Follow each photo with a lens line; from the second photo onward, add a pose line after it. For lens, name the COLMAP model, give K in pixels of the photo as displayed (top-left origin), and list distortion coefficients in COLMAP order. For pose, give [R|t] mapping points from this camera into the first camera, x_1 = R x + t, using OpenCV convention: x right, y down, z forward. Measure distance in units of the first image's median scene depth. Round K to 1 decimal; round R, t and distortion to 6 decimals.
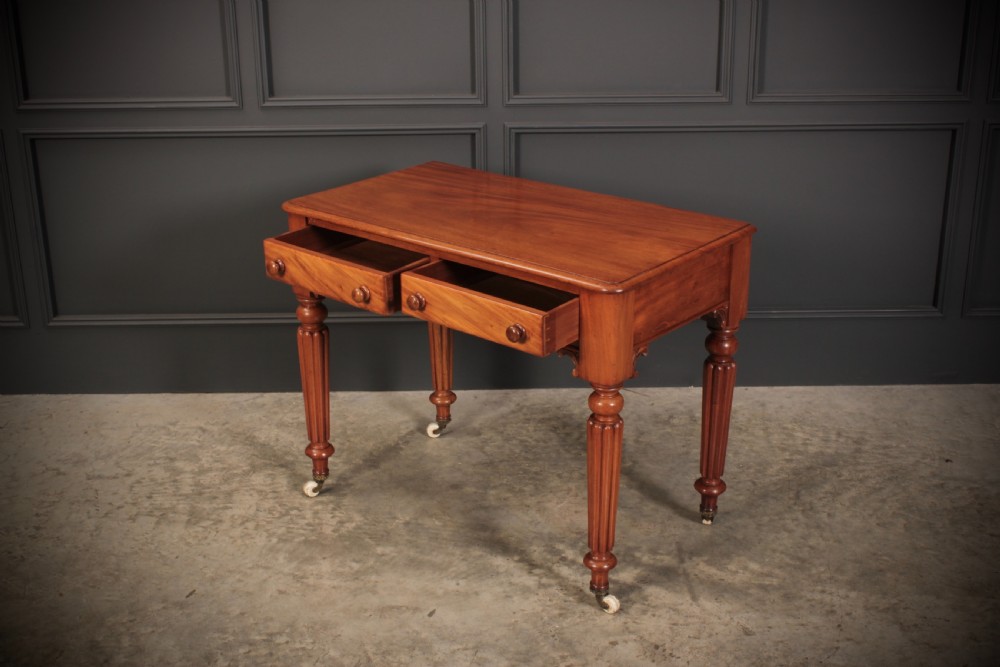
lens RADIAL K [[1362.3, 0, 500.0], [0, 1362.3, 333.5], [0, 0, 1]] dist [-0.043219, 0.042106]
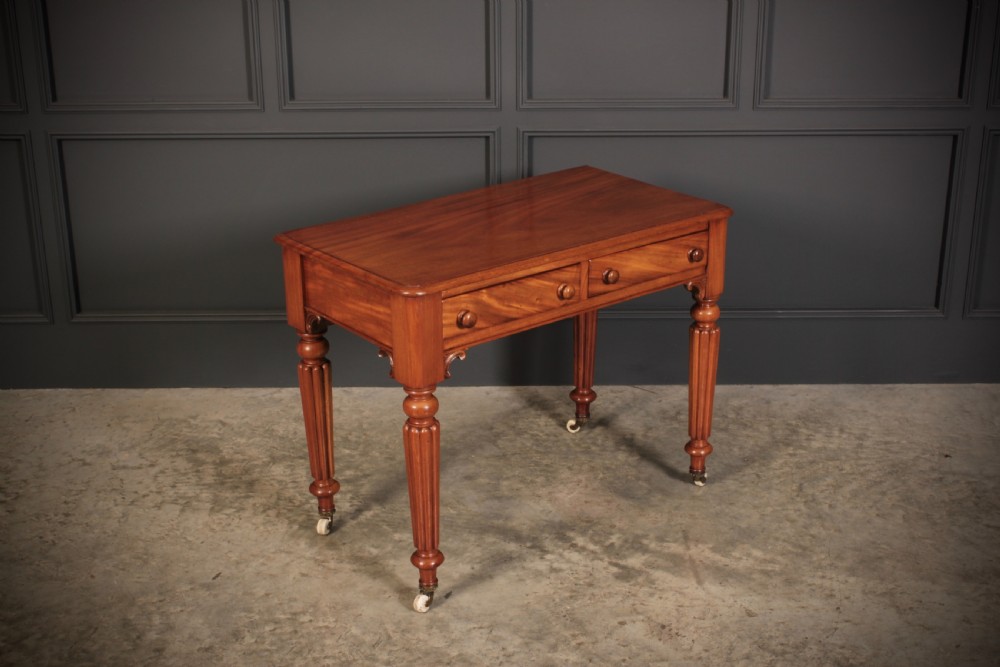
lens RADIAL K [[1409.2, 0, 500.0], [0, 1409.2, 333.5], [0, 0, 1]] dist [-0.025655, 0.001425]
pose [[0.999985, 0.005098, -0.002130, -0.008433], [-0.005112, 0.999966, -0.006512, 0.010682], [0.002097, 0.006523, 0.999977, -0.077428]]
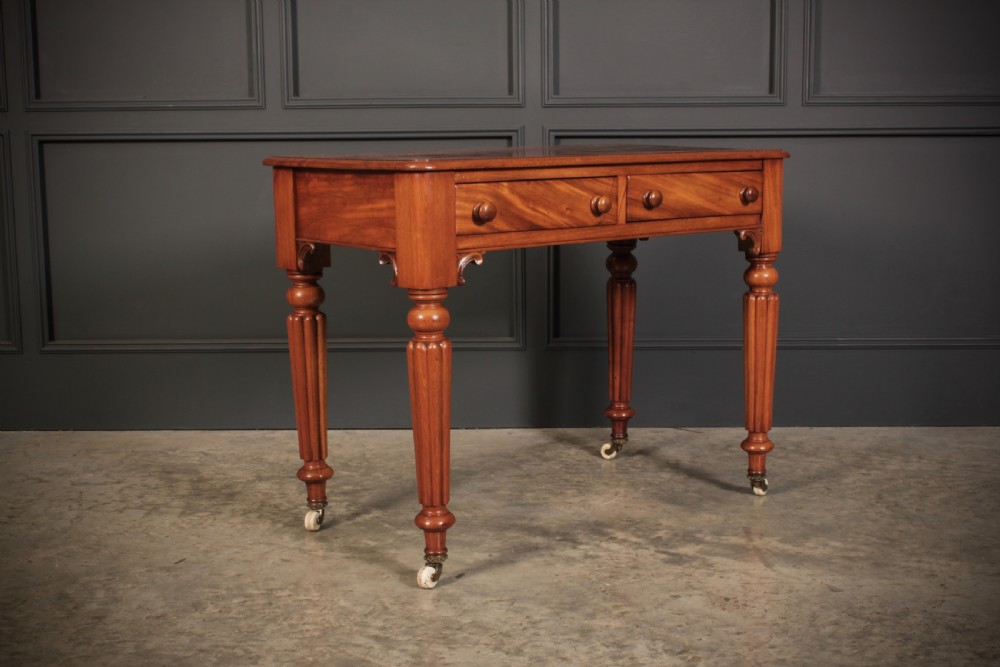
lens RADIAL K [[1409.2, 0, 500.0], [0, 1409.2, 333.5], [0, 0, 1]] dist [-0.025655, 0.001425]
pose [[0.999790, 0.004909, -0.019875, -0.007784], [-0.008984, 0.977556, -0.210482, 0.224378], [0.018396, 0.210617, 0.977396, 0.097382]]
